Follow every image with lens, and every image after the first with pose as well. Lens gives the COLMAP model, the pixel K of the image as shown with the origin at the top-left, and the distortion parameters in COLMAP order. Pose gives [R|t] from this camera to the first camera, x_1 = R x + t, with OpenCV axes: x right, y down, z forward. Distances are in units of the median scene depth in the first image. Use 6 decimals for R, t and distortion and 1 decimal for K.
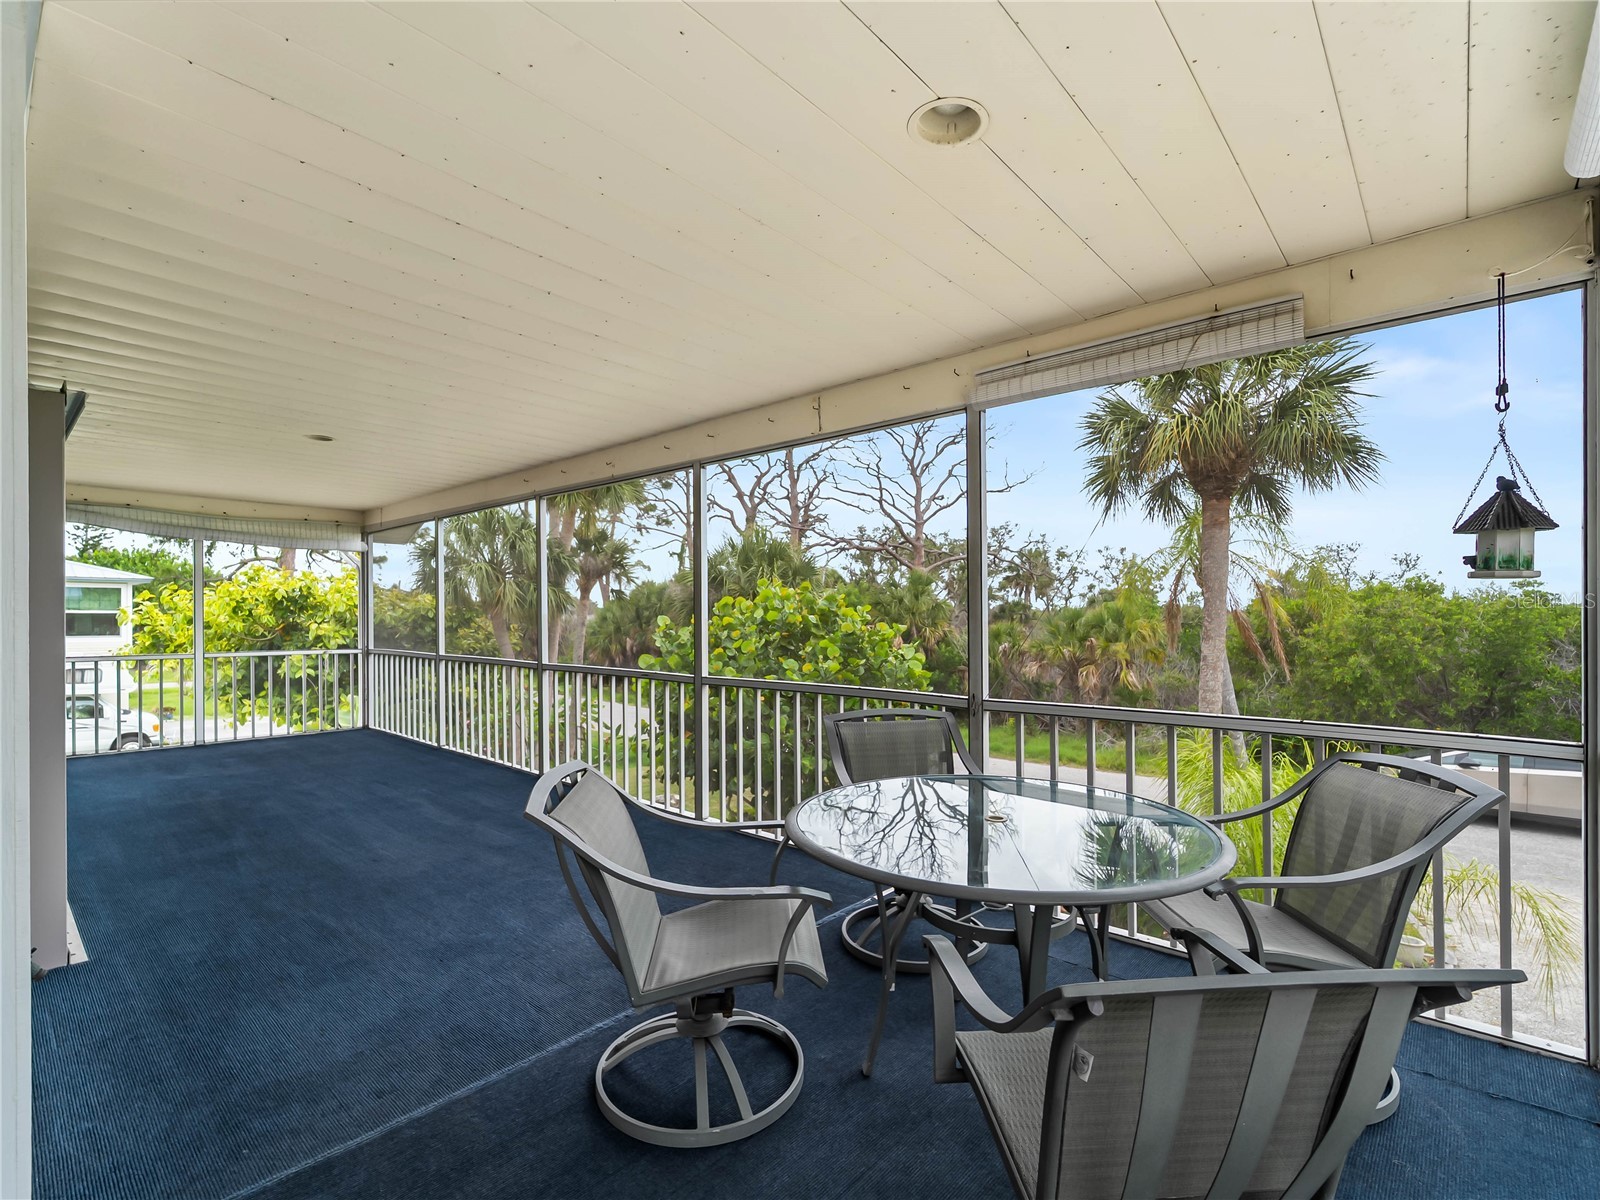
lens RADIAL K [[731.7, 0, 811.8], [0, 731.7, 610.8], [0, 0, 1]] dist [-0.002807, 0.000171]
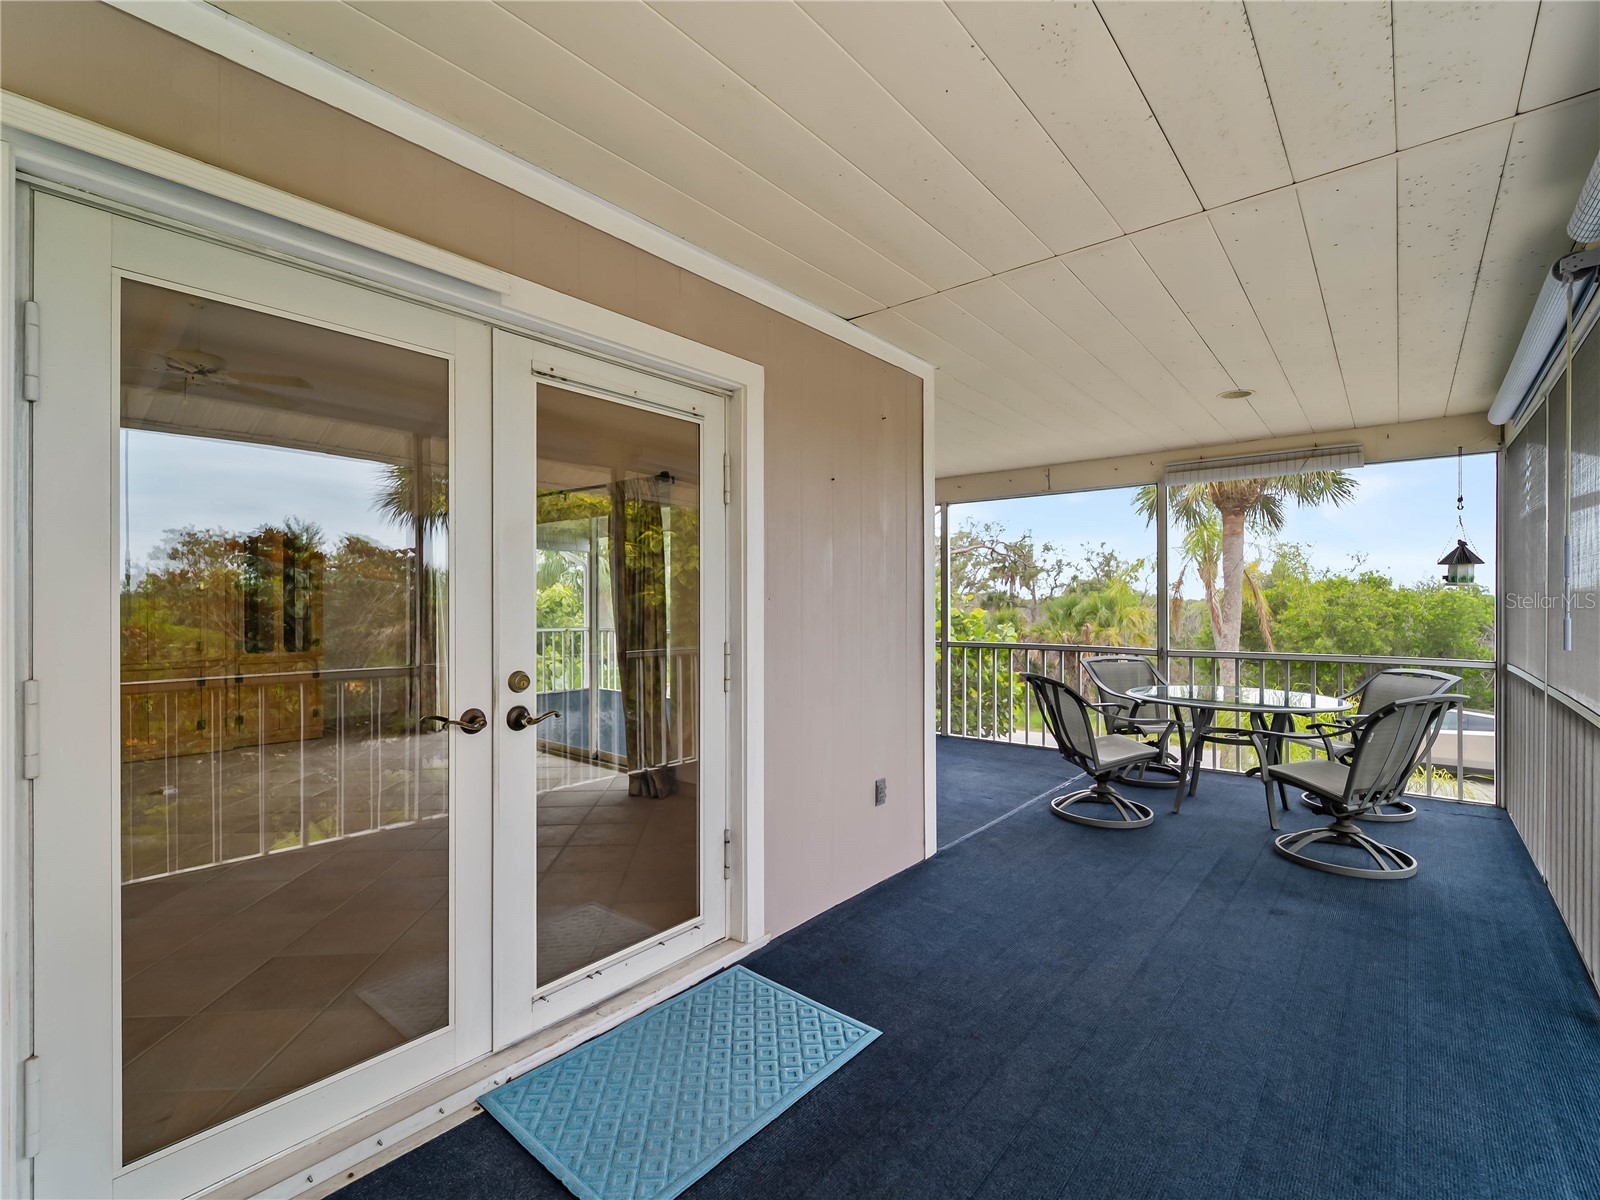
lens RADIAL K [[731.7, 0, 787.0], [0, 731.7, 602.0], [0, 0, 1]] dist [-0.002807, 0.000171]
pose [[0.999500, 0.004223, 0.031330, -0.155596], [-0.004379, 0.999978, 0.004923, 0.000454], [-0.031309, -0.005058, 0.999497, -0.153898]]
